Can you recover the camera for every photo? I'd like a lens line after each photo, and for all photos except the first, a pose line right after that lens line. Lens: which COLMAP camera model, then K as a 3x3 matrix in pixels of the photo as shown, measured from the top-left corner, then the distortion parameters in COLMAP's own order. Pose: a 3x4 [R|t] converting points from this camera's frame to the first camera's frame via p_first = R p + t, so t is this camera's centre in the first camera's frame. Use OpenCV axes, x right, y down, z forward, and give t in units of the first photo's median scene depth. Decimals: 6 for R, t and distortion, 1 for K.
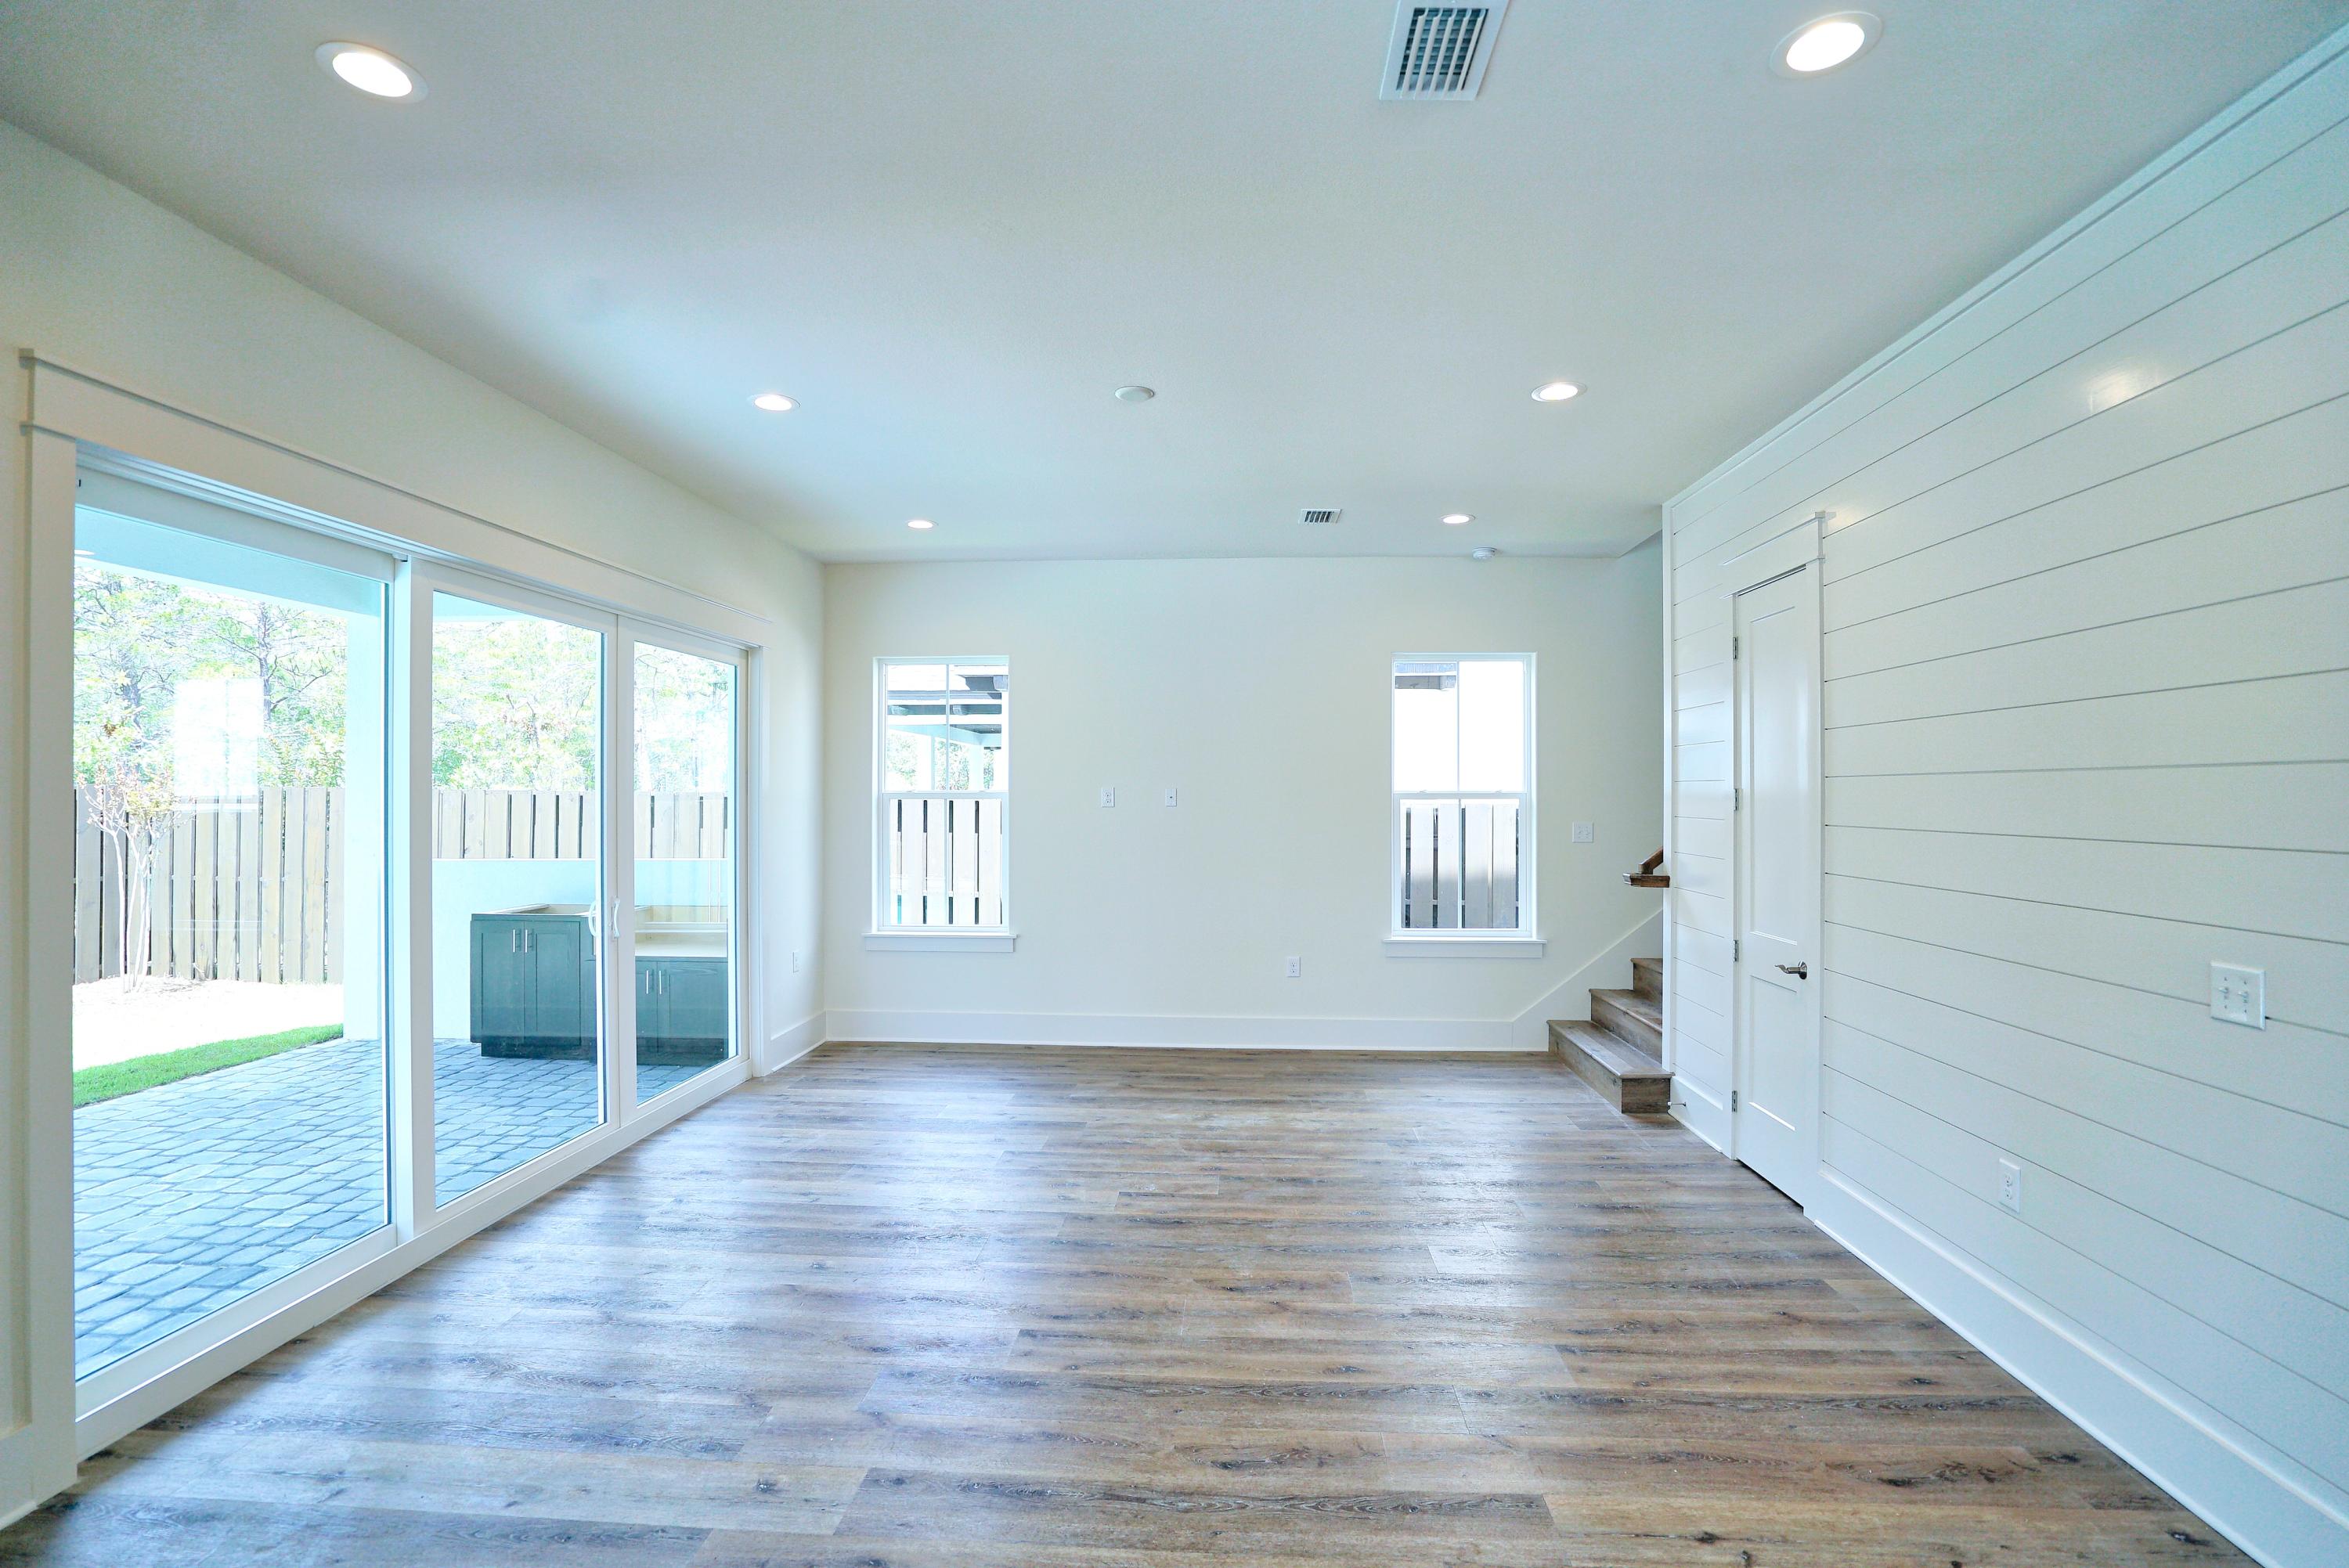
lens RADIAL K [[1081.9, 0, 1174.3], [0, 1081.9, 775.3], [0, 0, 1]] dist [-0.068221, 0.028911]
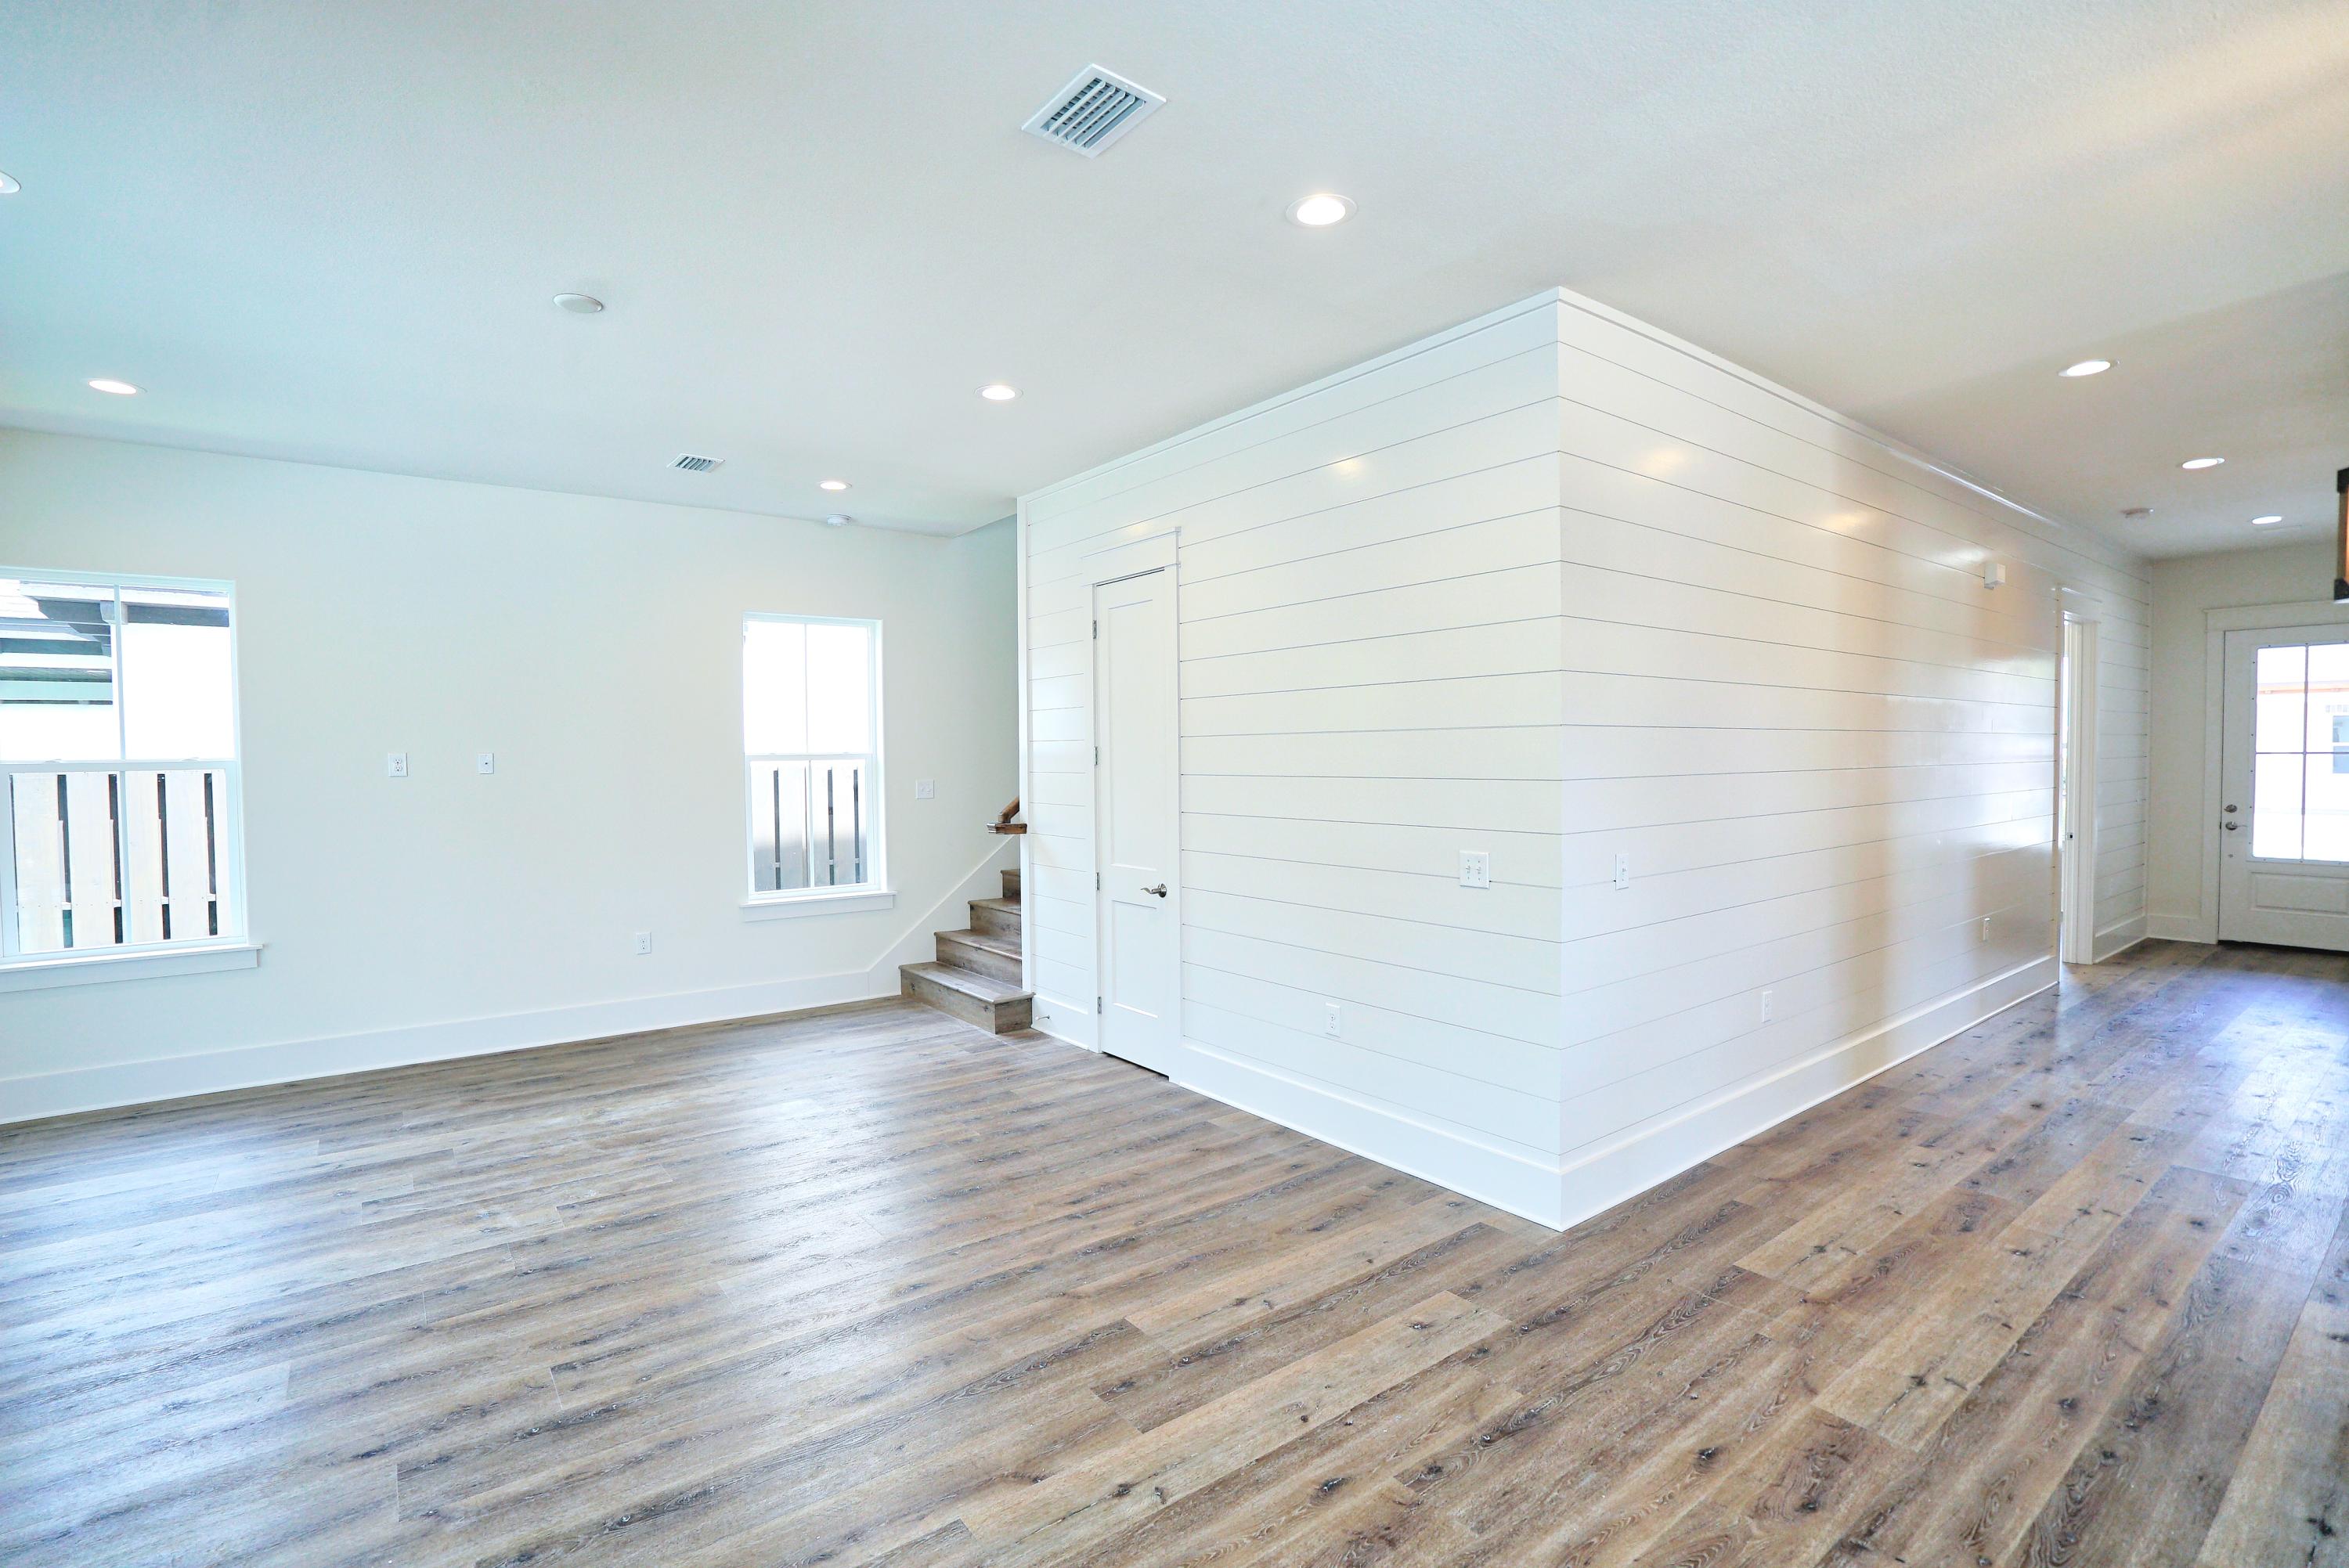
lens RADIAL K [[1081.9, 0, 1174.3], [0, 1081.9, 775.3], [0, 0, 1]] dist [-0.068221, 0.028911]
pose [[0.760424, -0.024437, 0.648967, -0.179449], [0.001919, 0.999372, 0.035382, 0.001323], [-0.649425, -0.025660, 0.759993, 0.011299]]
